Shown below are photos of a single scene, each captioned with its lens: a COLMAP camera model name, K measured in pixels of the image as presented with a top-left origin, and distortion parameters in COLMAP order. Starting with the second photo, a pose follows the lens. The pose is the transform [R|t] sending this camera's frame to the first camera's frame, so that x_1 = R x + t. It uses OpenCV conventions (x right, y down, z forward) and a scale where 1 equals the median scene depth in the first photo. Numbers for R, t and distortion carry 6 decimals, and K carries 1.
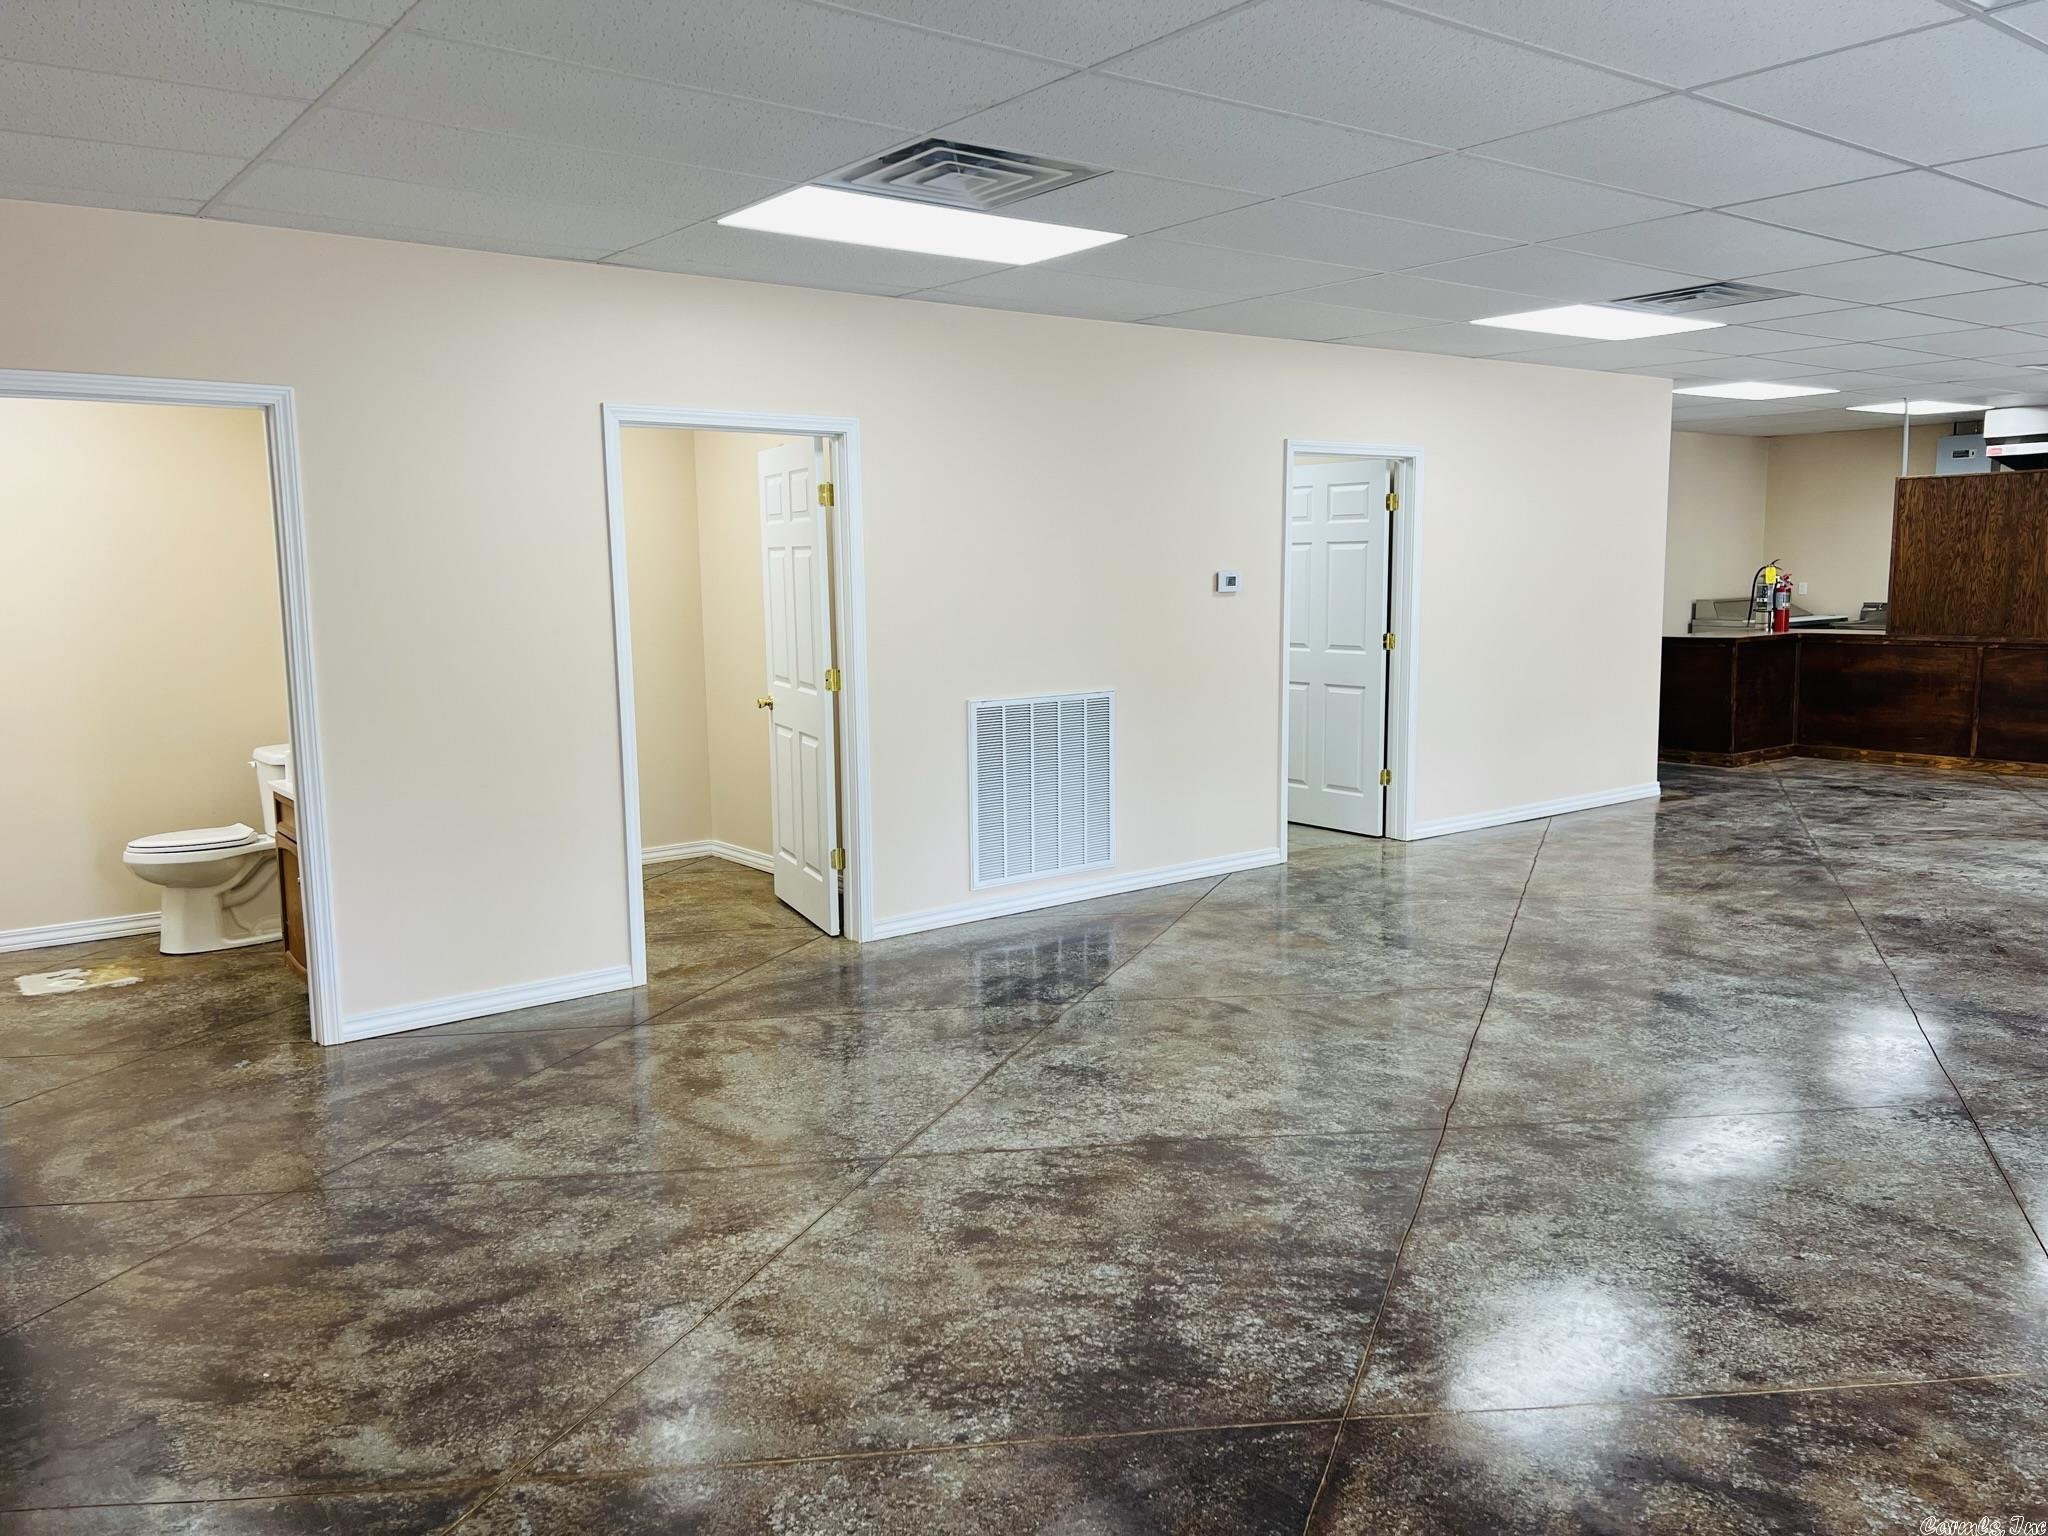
lens RADIAL K [[1539.8, 0, 1026.8], [0, 1539.8, 768.3], [0, 0, 1]] dist [0.035129, -0.027964]
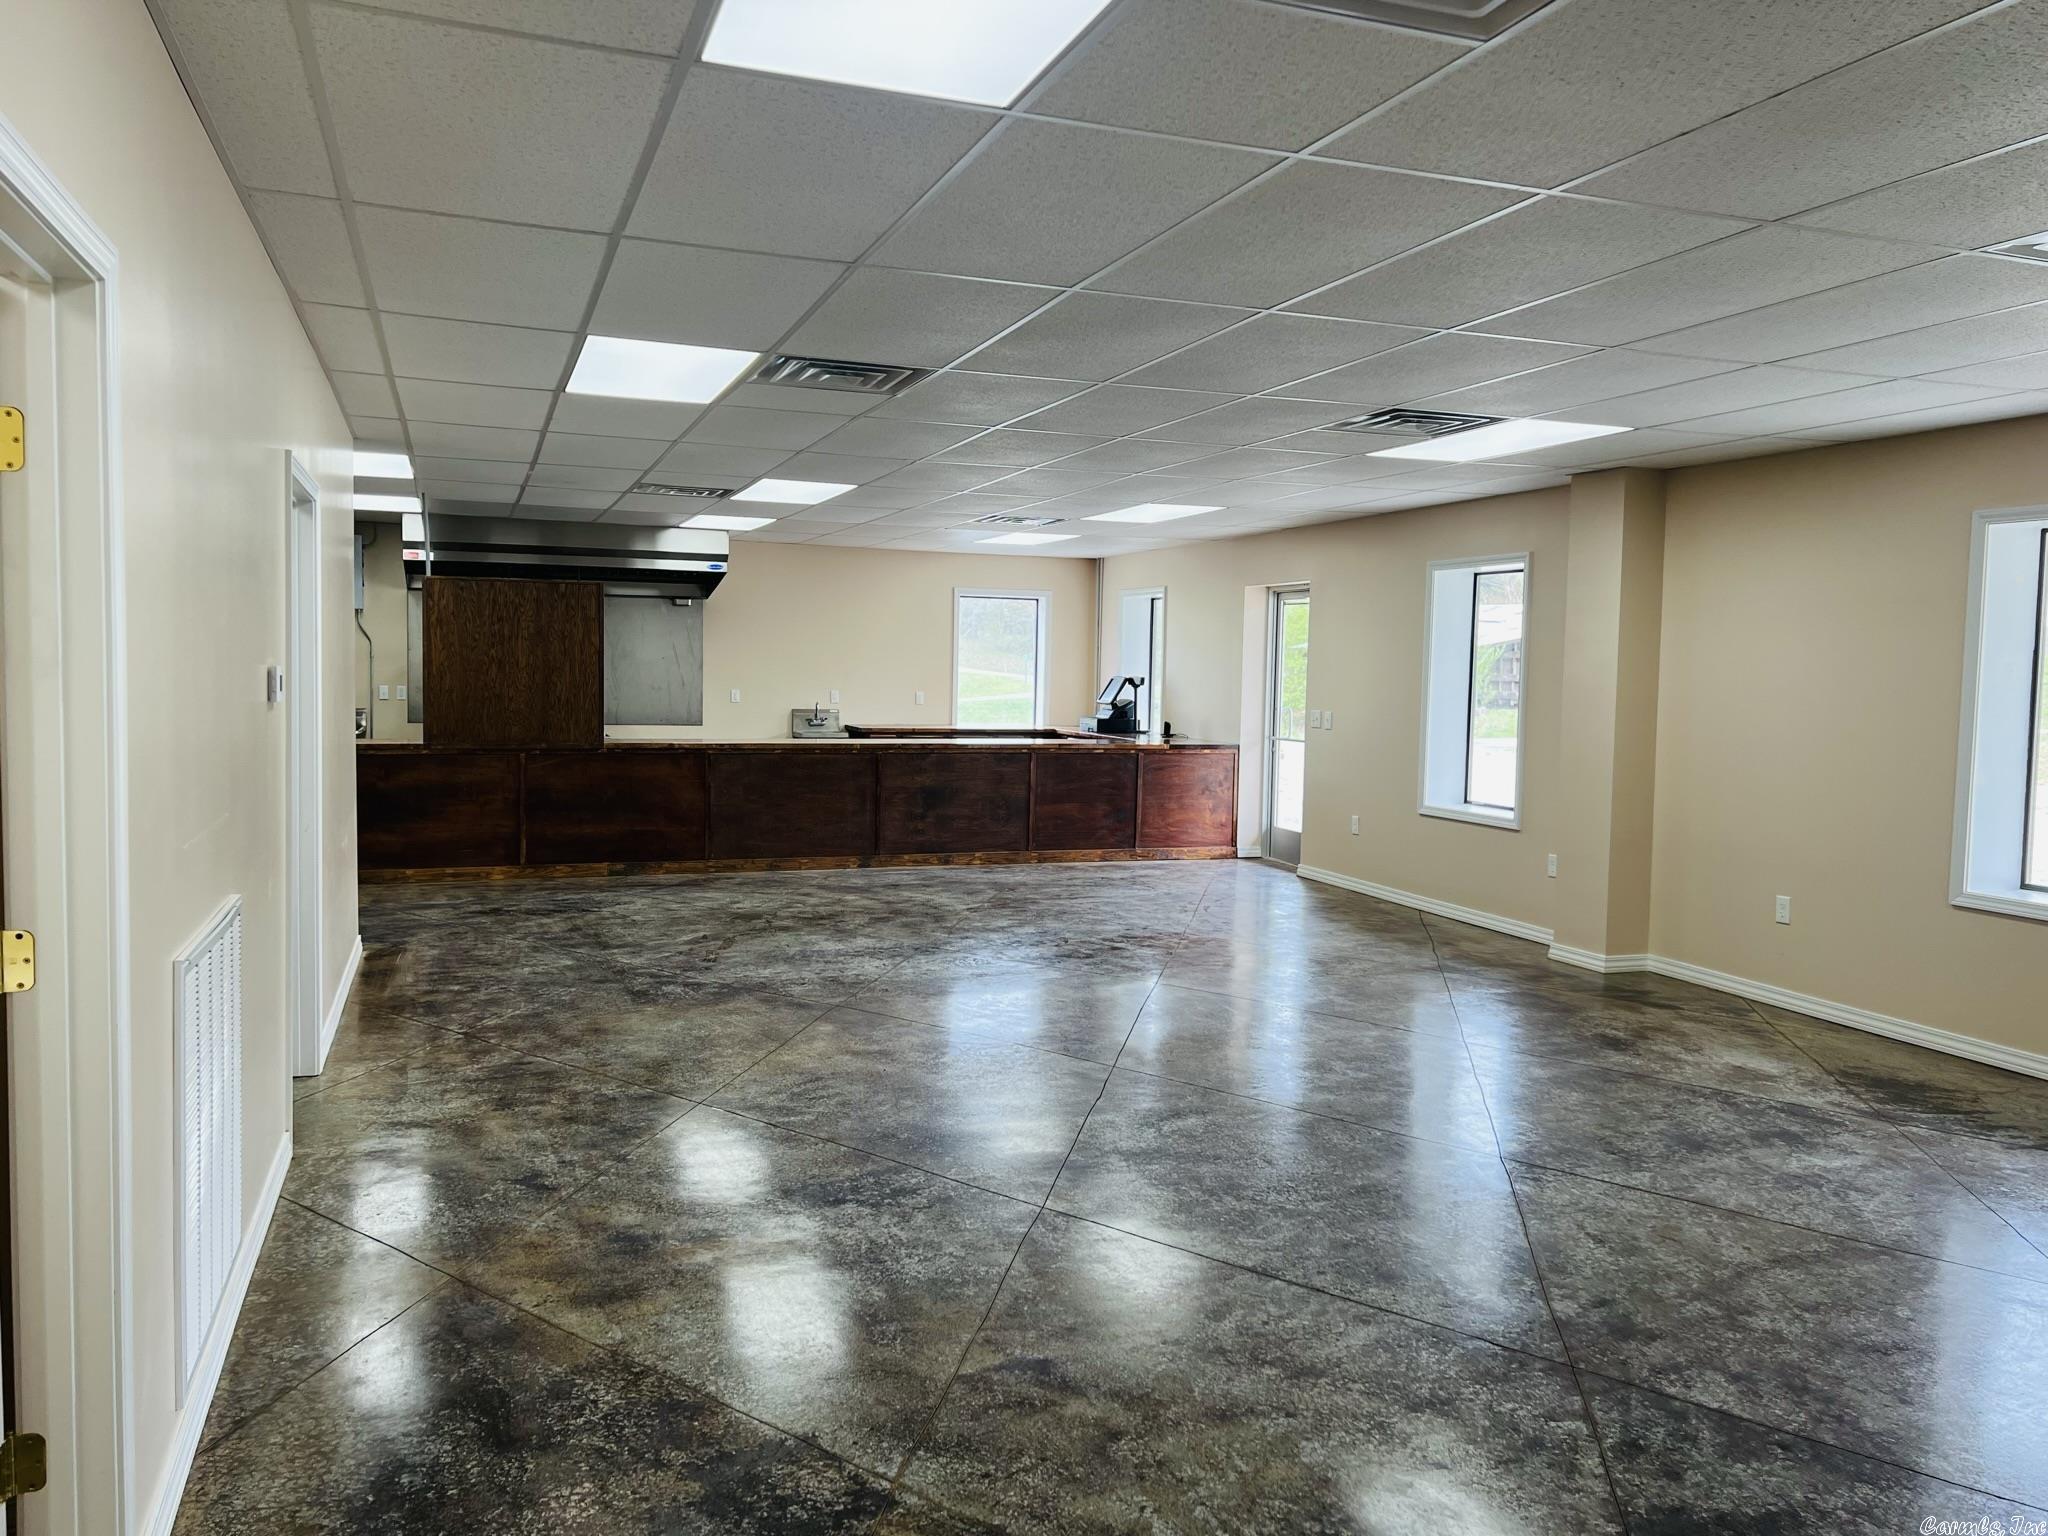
lens RADIAL K [[1539.8, 0, 1025.5], [0, 1539.8, 763.4], [0, 0, 1]] dist [0.035129, -0.027964]
pose [[0.291226, -0.040899, 0.955780, -0.385795], [0.102556, 0.994663, 0.011314, -0.081508], [-0.951141, 0.094726, 0.293866, 0.660396]]
